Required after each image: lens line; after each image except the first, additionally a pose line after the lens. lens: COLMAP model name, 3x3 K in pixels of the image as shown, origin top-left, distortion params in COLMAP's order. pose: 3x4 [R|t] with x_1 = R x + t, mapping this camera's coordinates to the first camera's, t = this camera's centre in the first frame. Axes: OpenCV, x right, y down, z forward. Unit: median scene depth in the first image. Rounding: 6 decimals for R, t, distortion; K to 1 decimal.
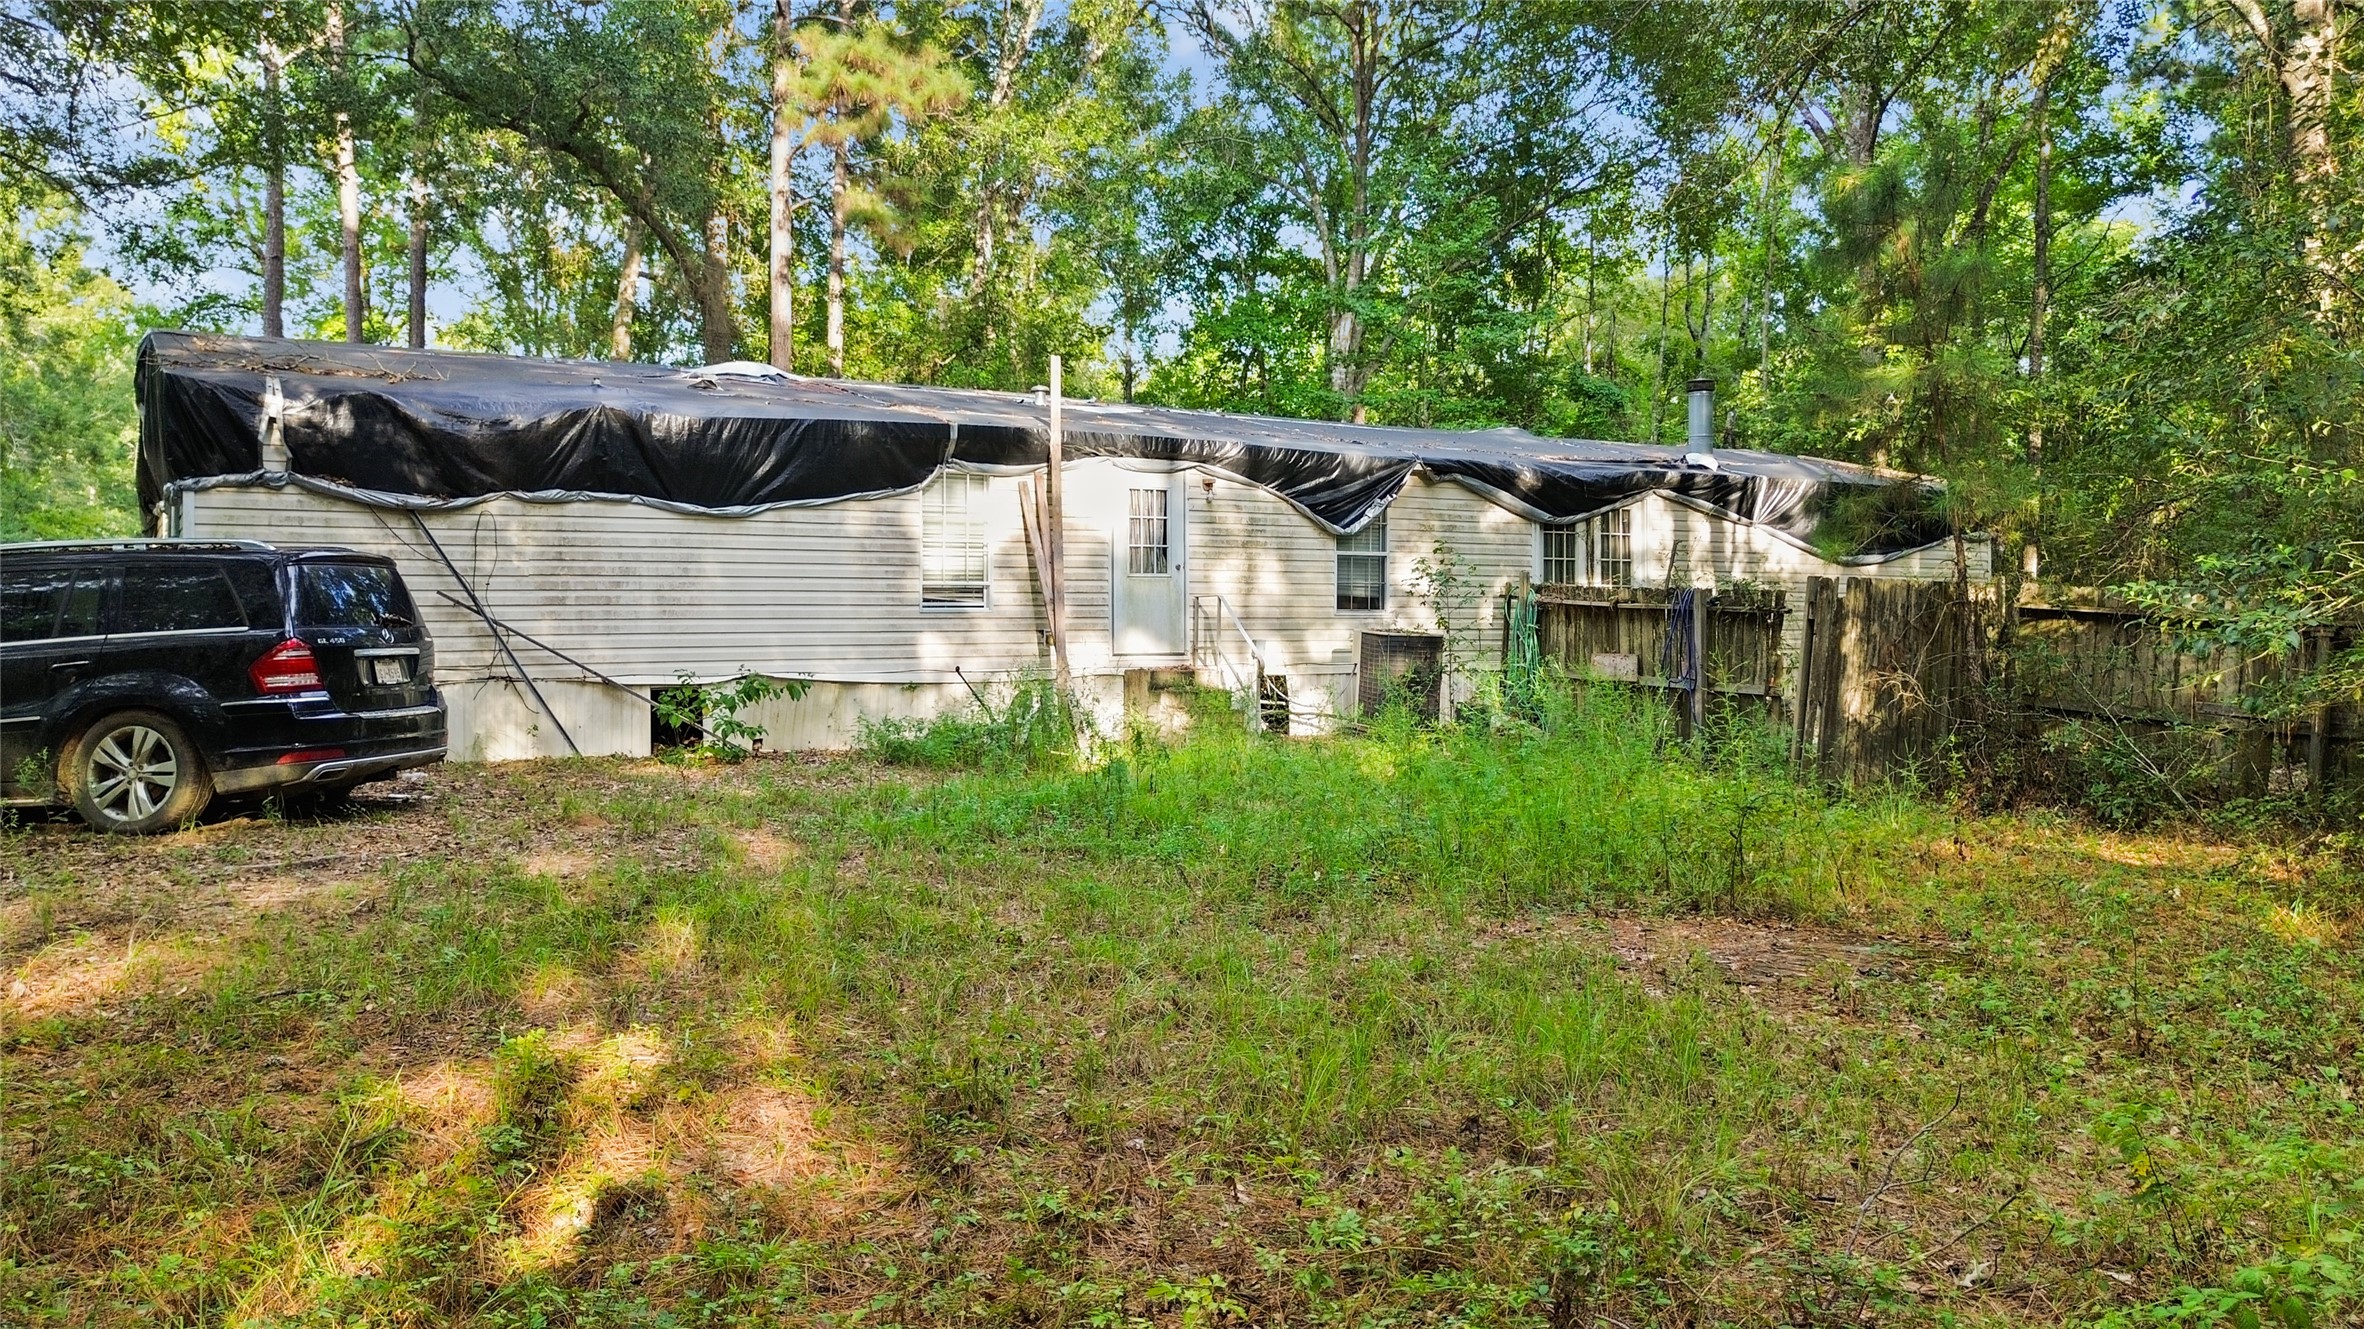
lens RADIAL K [[1694.4, 0, 1182.0], [0, 1694.4, 664.5], [0, 0, 1]] dist [0.023731, -0.006823]
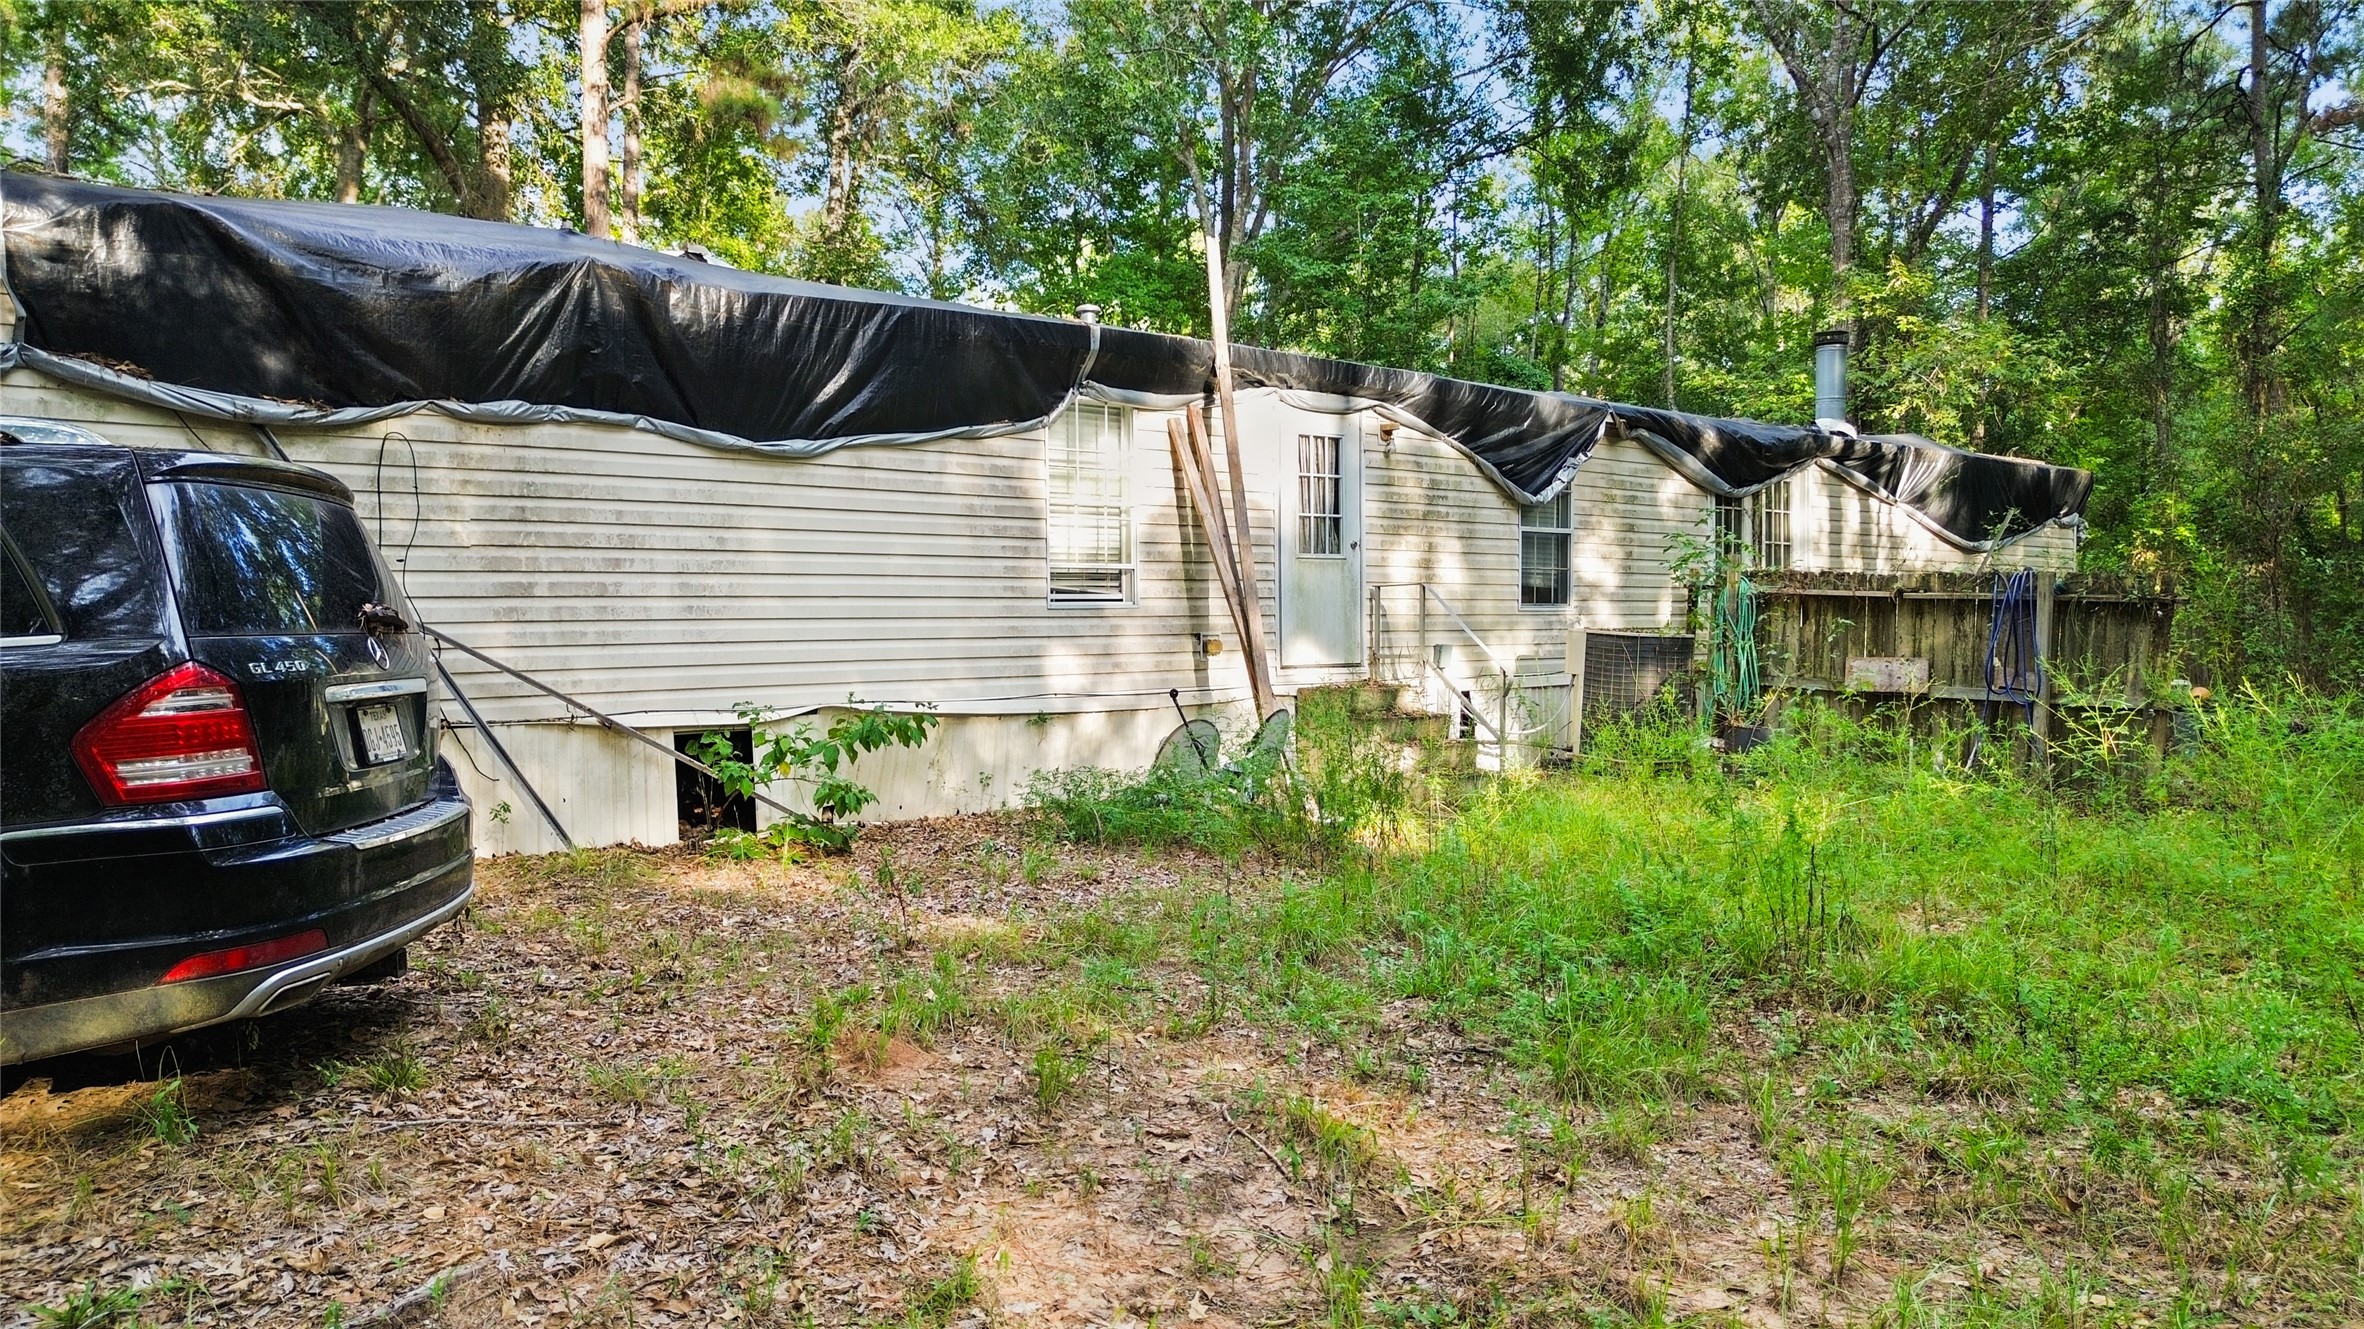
lens RADIAL K [[1599.7, 0, 1183.6], [0, 1599.7, 748.2], [0, 0, 1]] dist [0.016063, -0.002247]
pose [[0.979922, -0.022365, 0.198122, -0.223383], [0.012330, 0.998585, 0.051739, -0.007362], [-0.198999, -0.048257, 0.978811, 0.354989]]
